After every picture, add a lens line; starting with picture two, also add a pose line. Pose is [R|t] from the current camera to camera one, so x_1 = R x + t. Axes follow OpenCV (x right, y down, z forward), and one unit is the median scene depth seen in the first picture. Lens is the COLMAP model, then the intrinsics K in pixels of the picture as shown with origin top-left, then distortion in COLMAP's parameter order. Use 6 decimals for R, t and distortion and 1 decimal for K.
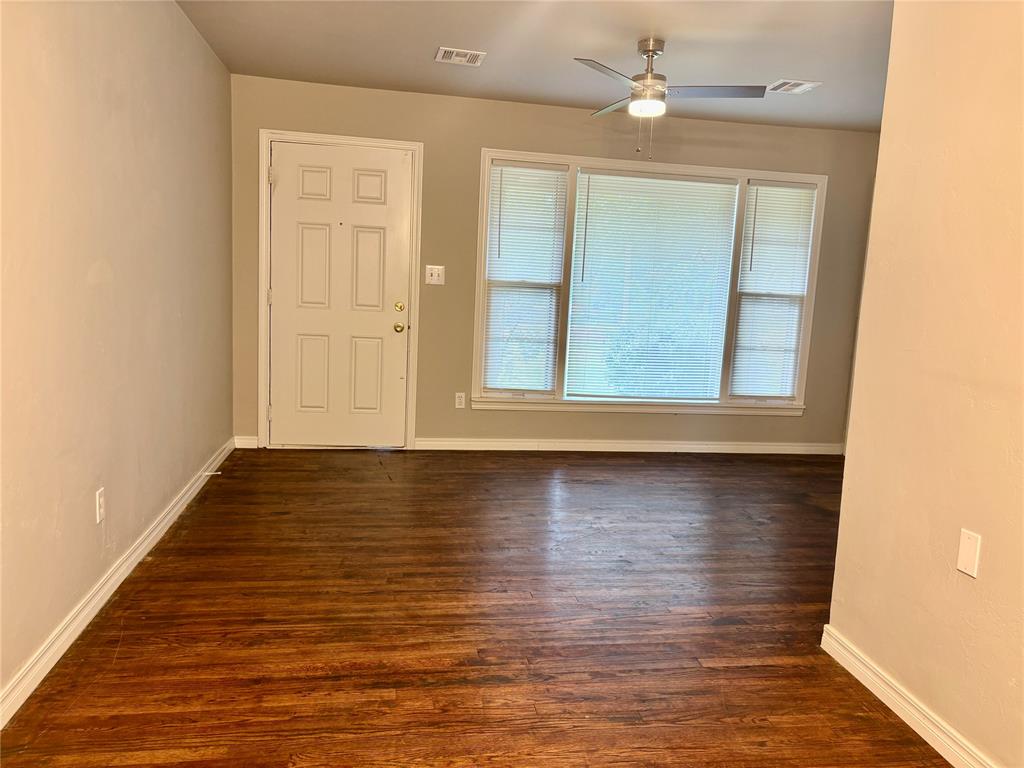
lens RADIAL K [[778.7, 0, 526.0], [0, 778.7, 383.8], [0, 0, 1]] dist [0.045856, -0.063944]
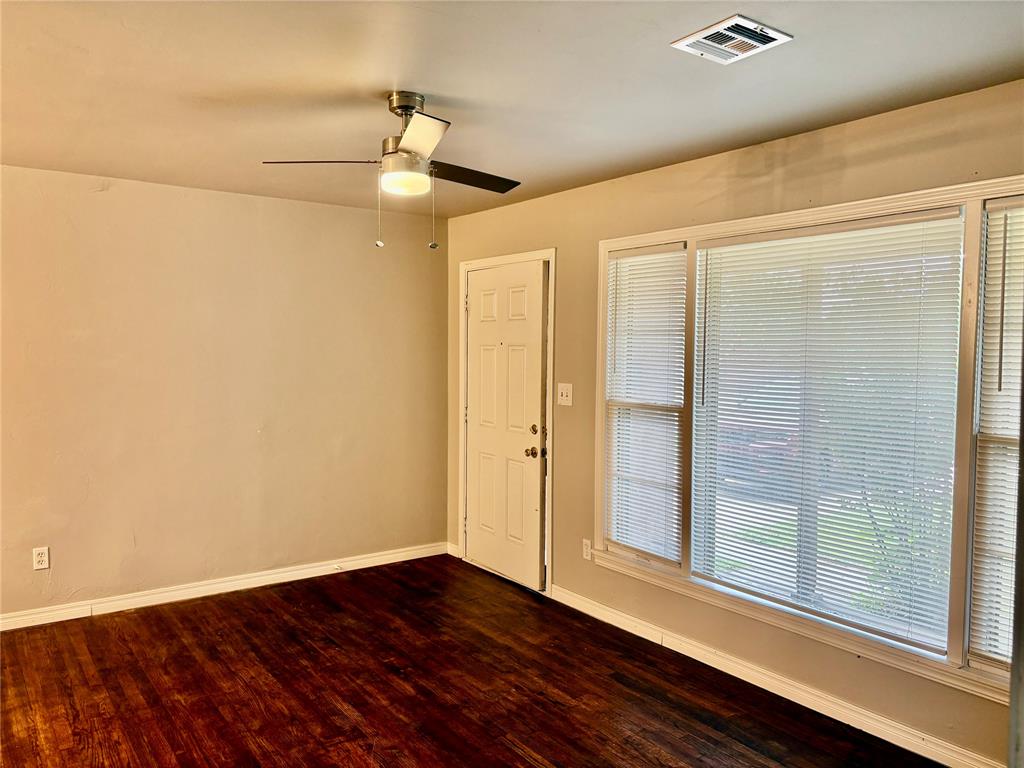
lens RADIAL K [[778.7, 0, 526.0], [0, 778.7, 383.8], [0, 0, 1]] dist [0.045856, -0.063944]
pose [[0.442660, -0.004938, -0.896676, 1.107524], [-0.107488, 0.992482, -0.058529, -0.170682], [0.890224, 0.122291, 0.438801, 1.033211]]
